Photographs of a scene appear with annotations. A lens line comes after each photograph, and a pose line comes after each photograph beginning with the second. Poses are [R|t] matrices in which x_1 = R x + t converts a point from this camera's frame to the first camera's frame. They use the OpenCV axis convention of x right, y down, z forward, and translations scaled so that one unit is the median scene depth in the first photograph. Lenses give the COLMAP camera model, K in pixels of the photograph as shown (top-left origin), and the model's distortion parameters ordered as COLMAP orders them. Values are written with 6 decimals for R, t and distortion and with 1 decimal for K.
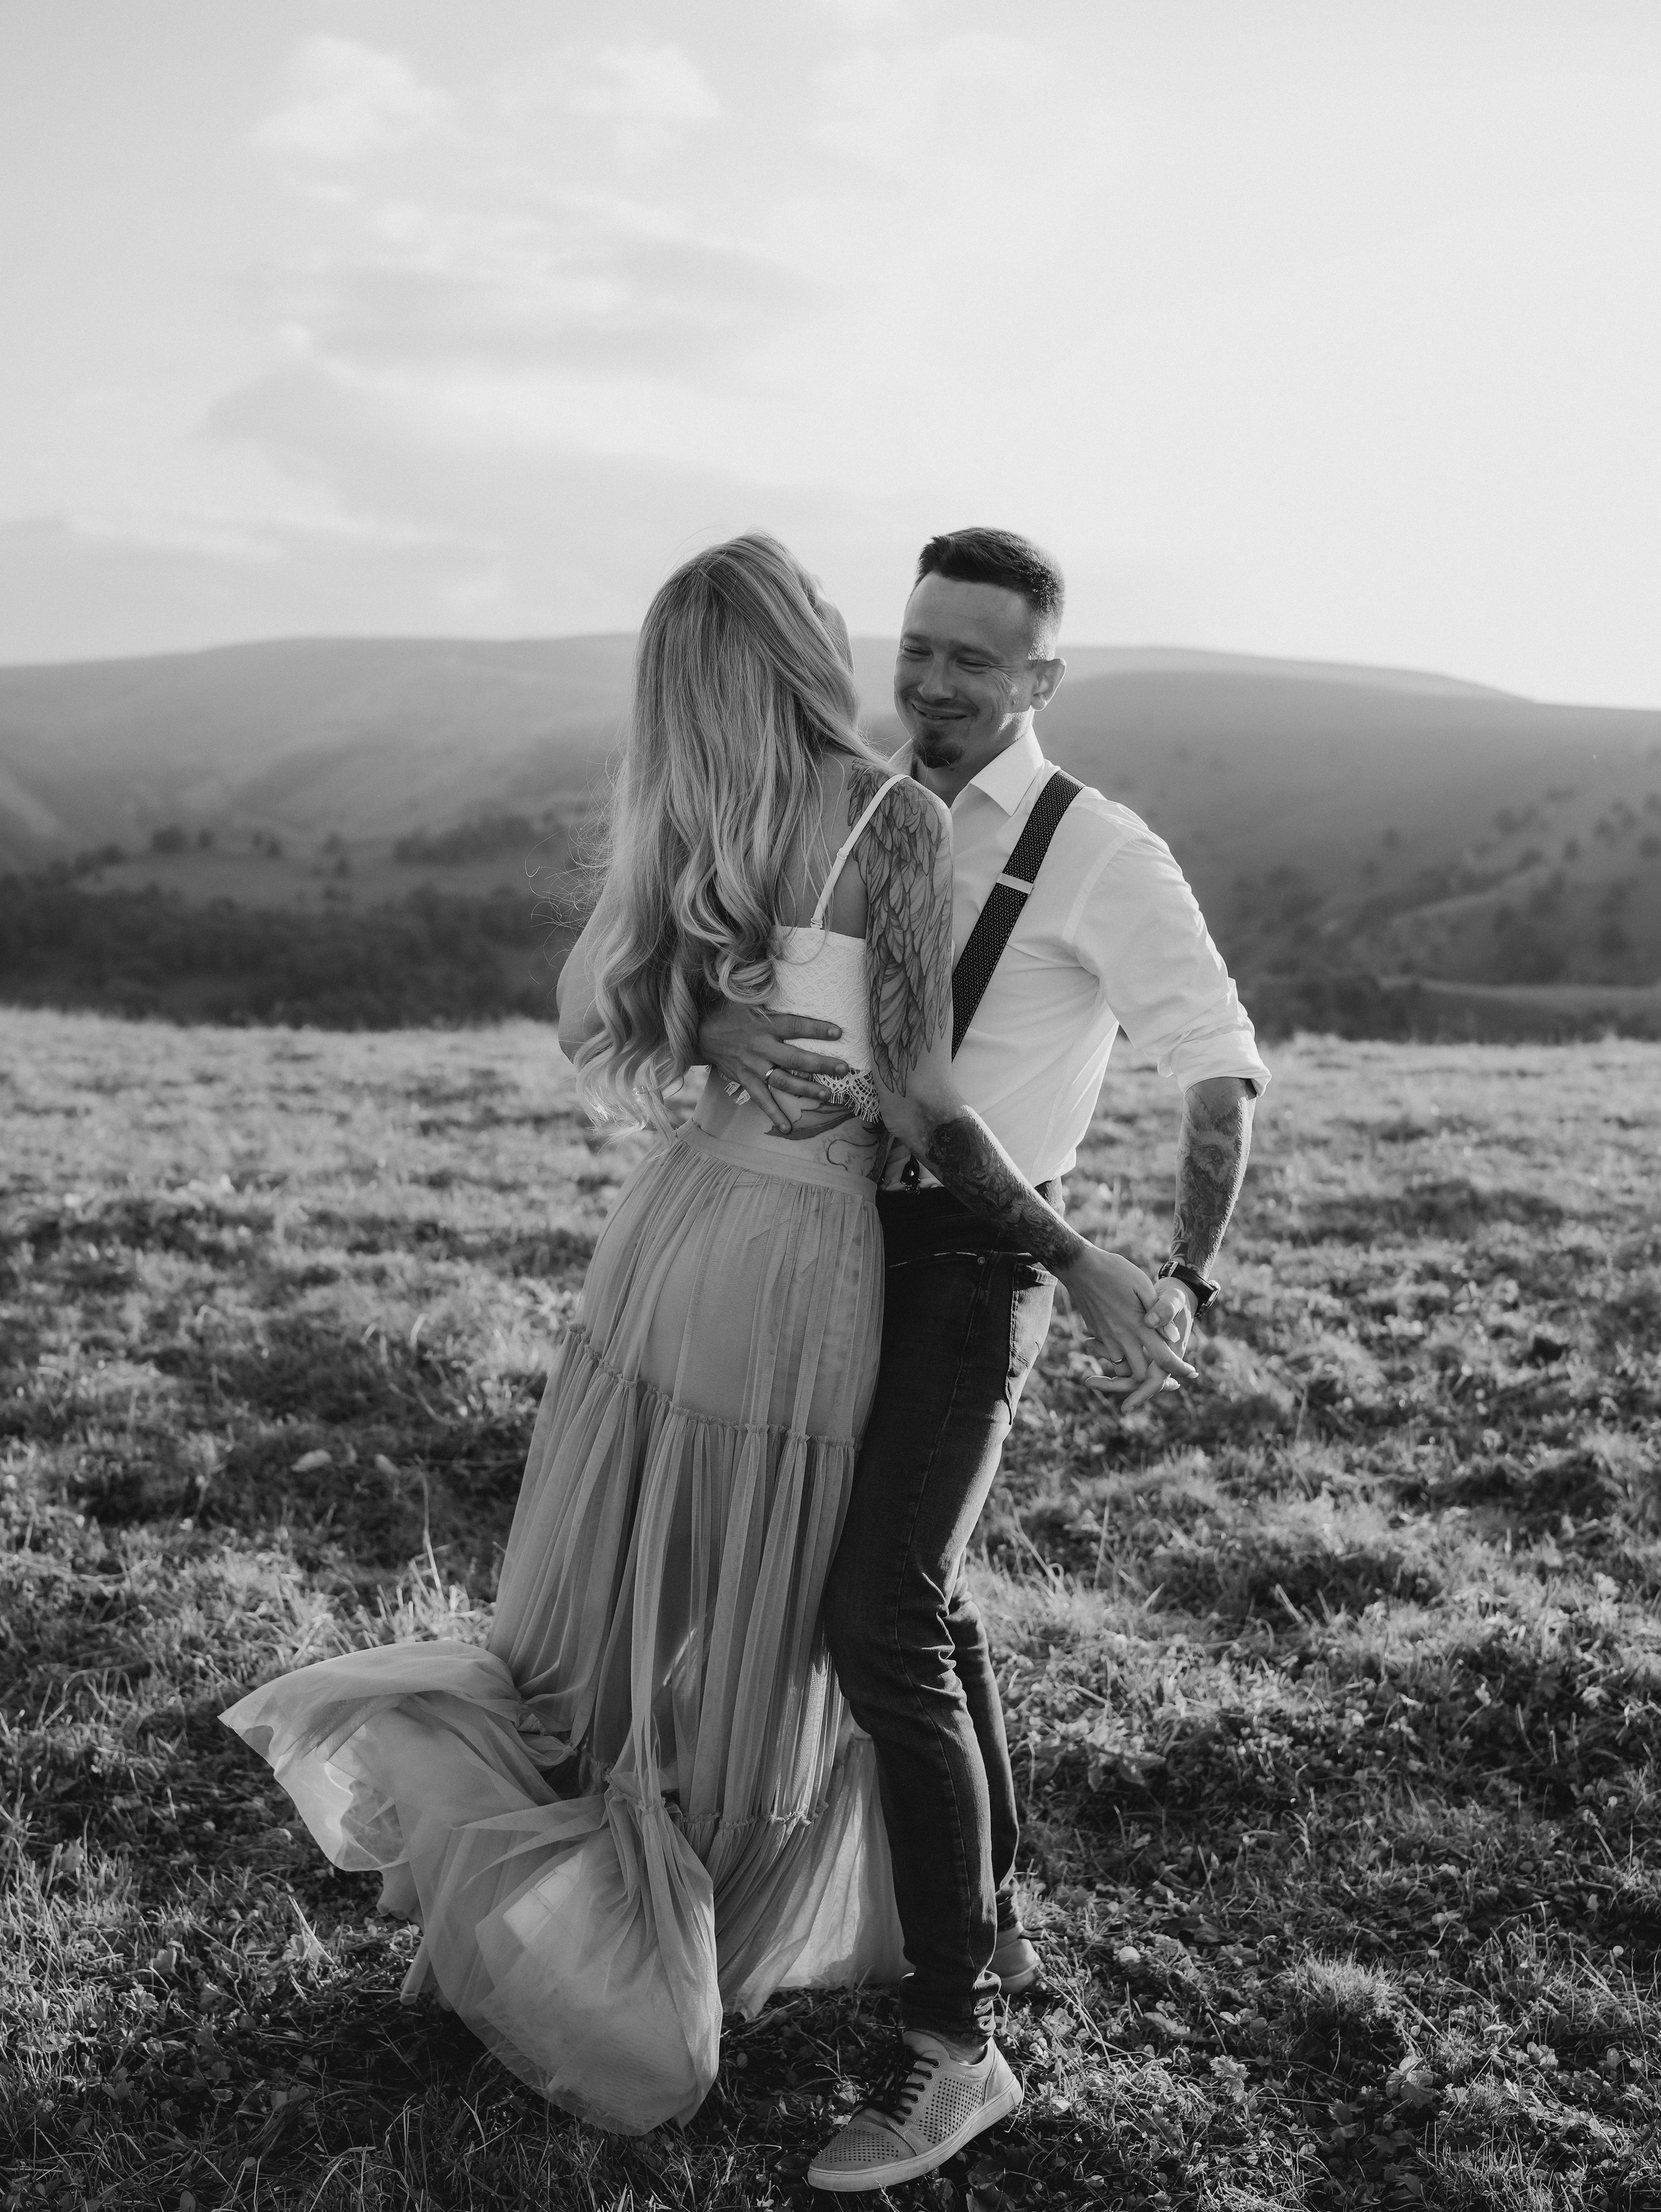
lens RADIAL K [[2452.0, 0, 830.5], [0, 2452.0, 1106.0], [0, 0, 1]] dist [-0.199539, 0.248737]
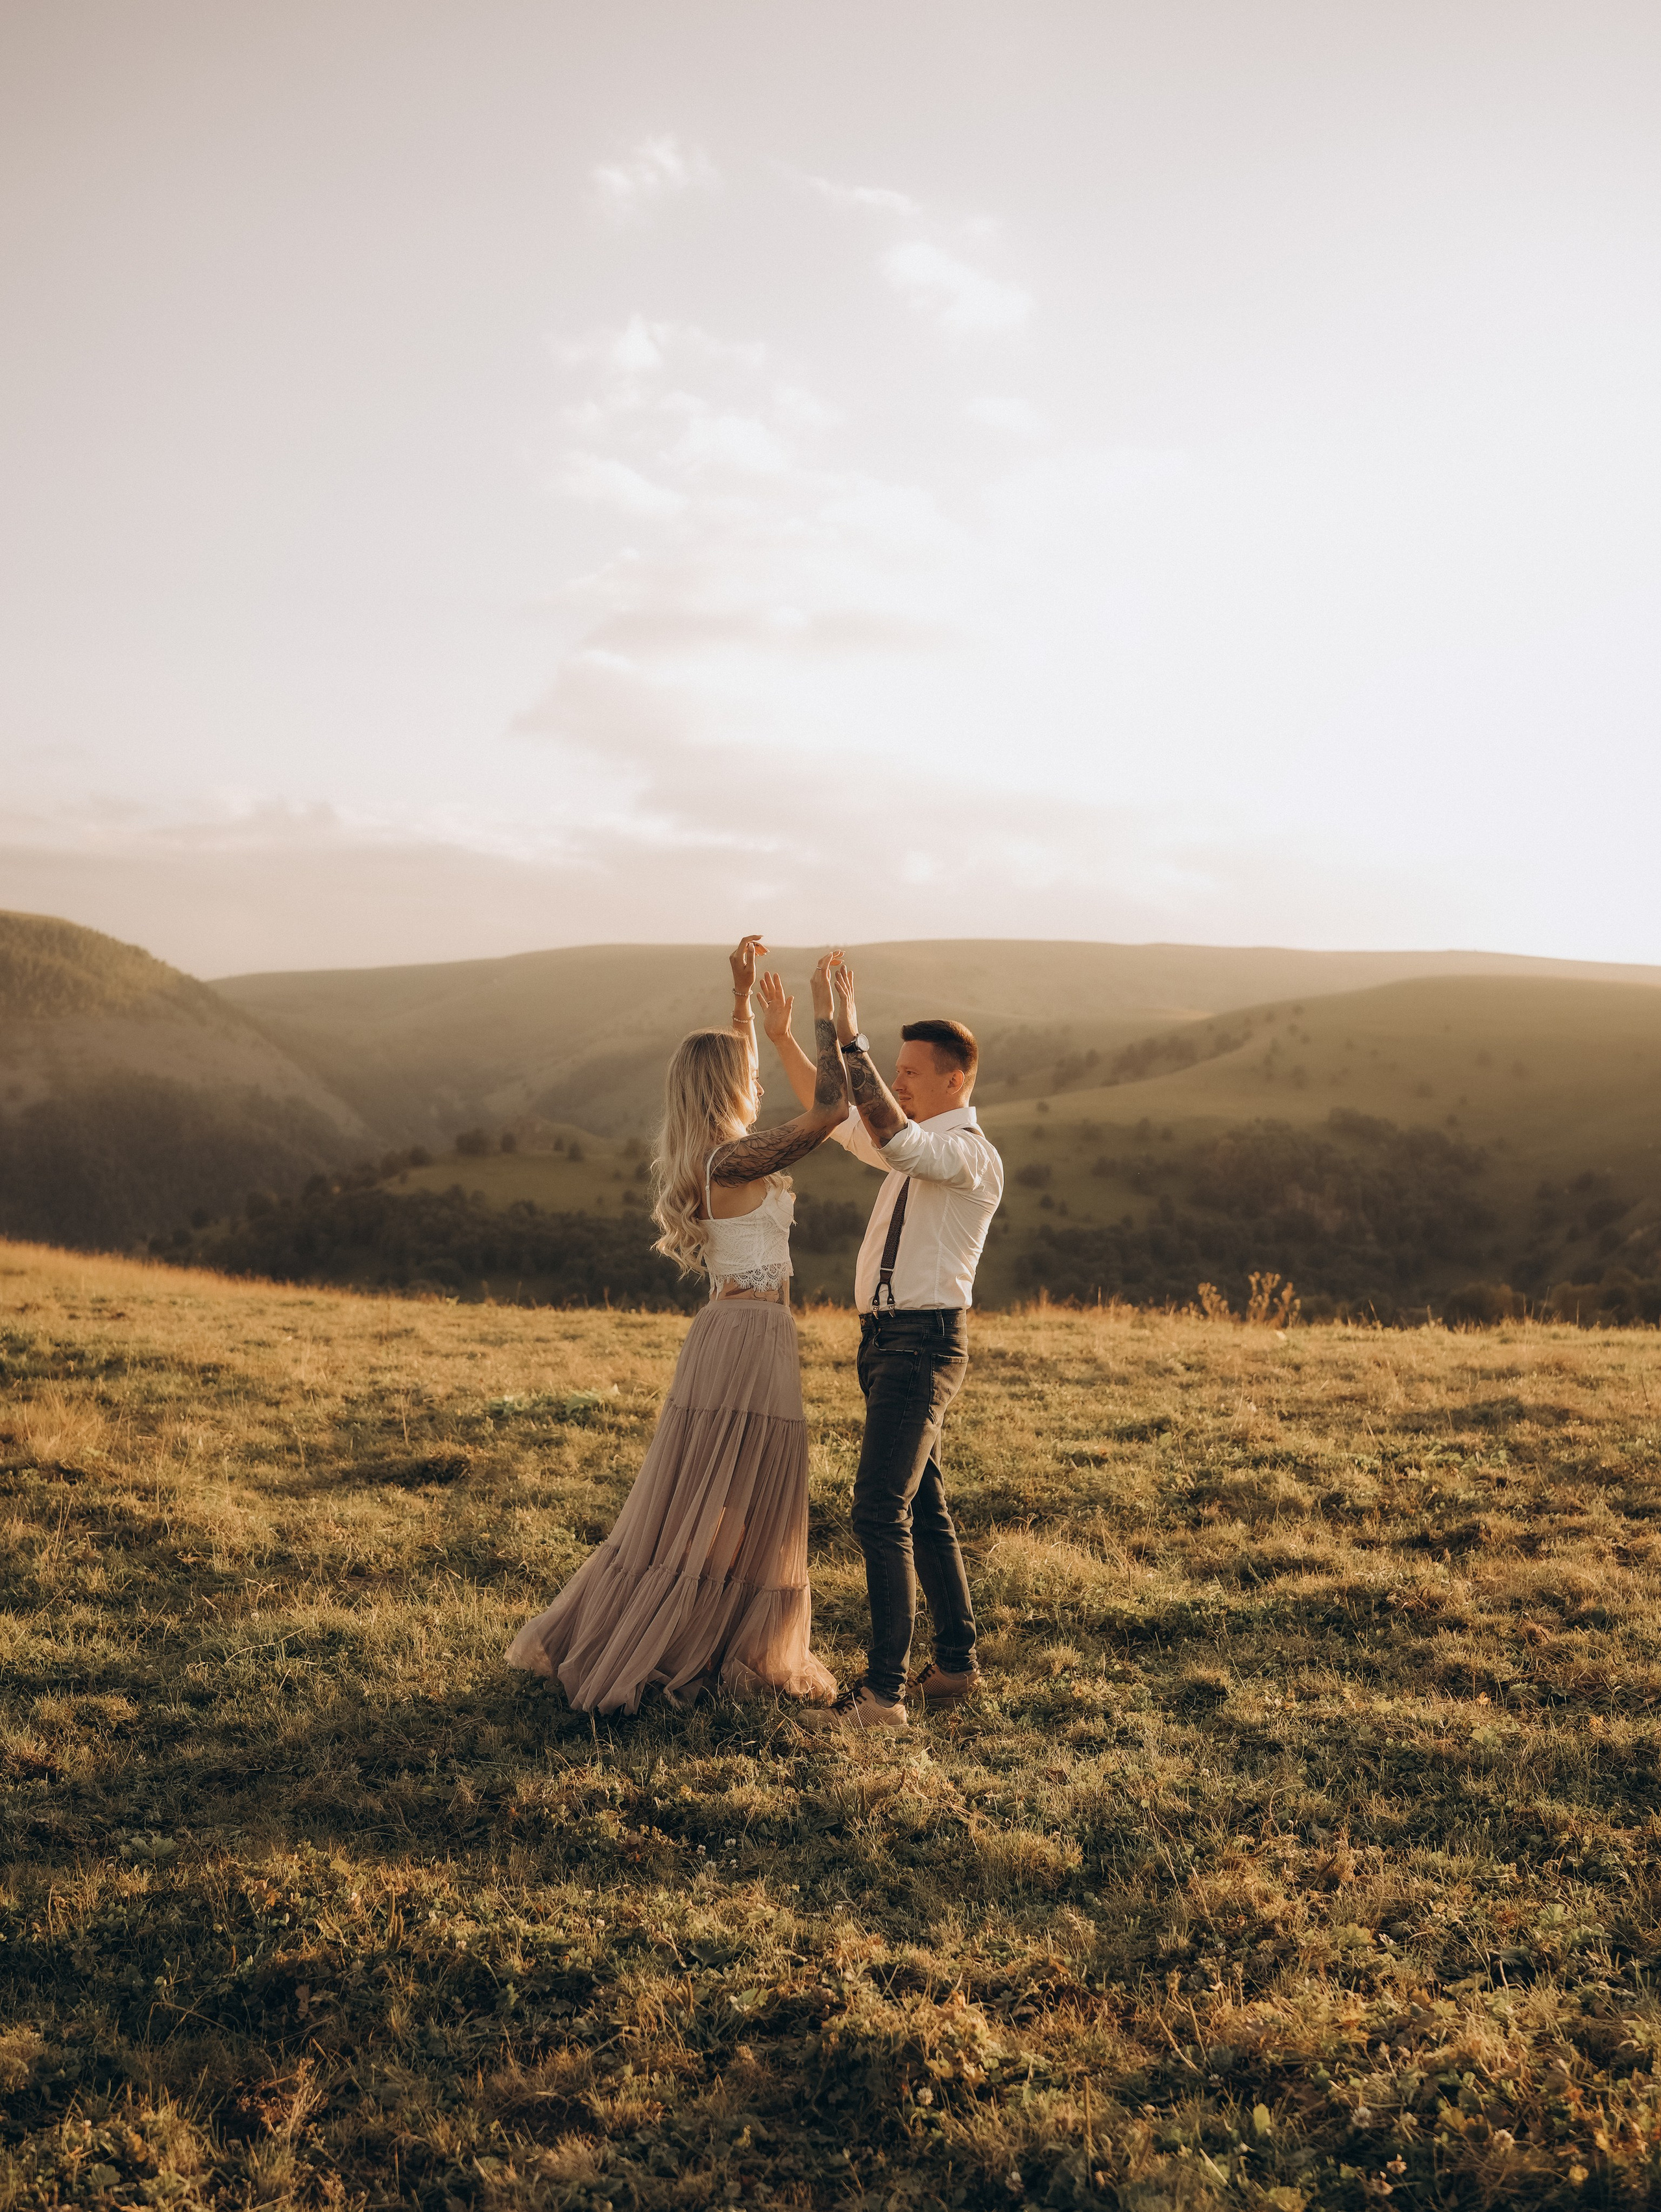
lens RADIAL K [[2536.4, 0, 830.5], [0, 2536.4, 1106.0], [0, 0, 1]] dist [-0.195384, 0.237692]
pose [[0.992785, 0.000023, -0.119905, 0.067249], [-0.014929, 0.992242, -0.123420, 0.064710], [0.118972, 0.124320, 0.985084, -0.608082]]
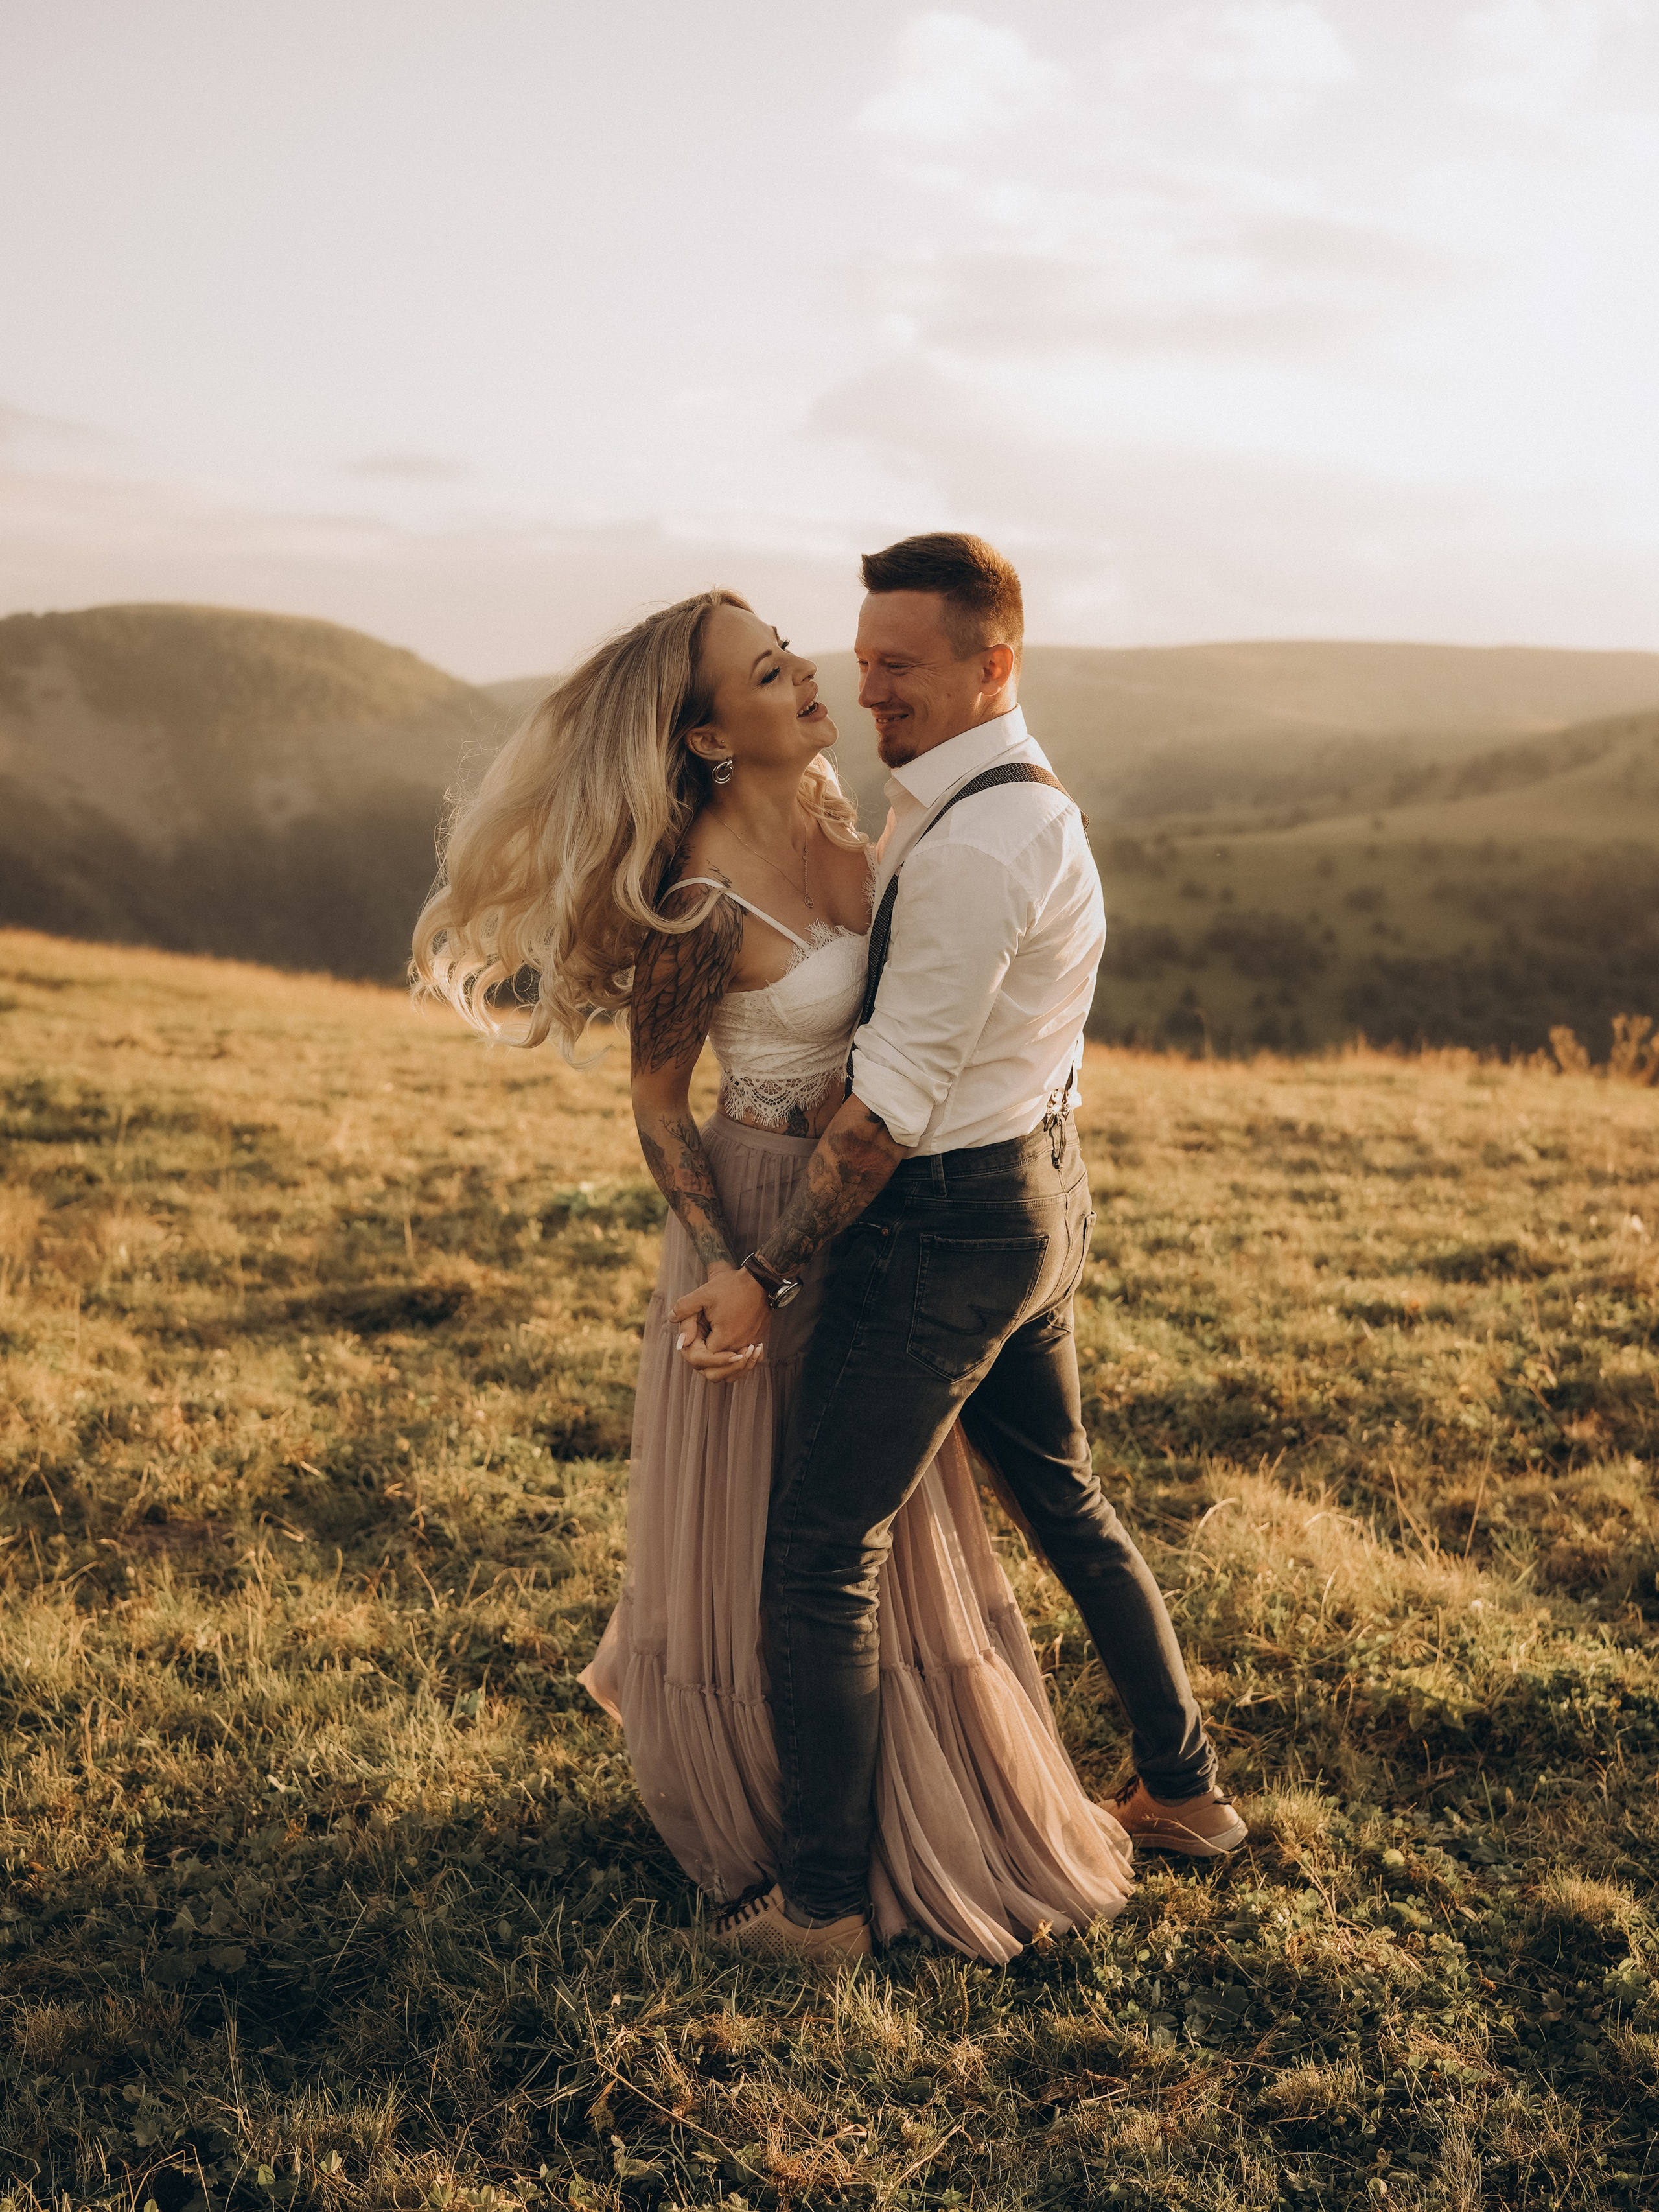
lens RADIAL K [[2649.8, 0, 744.1], [0, 2649.8, 1106.8], [0, 0, 1]] dist [-0.194587, 0.248215]
pose [[0.962736, 0.032506, -0.268484, 0.068333], [-0.037125, 0.999237, -0.012145, 0.021487], [0.267884, 0.021660, 0.963208, -0.091687]]
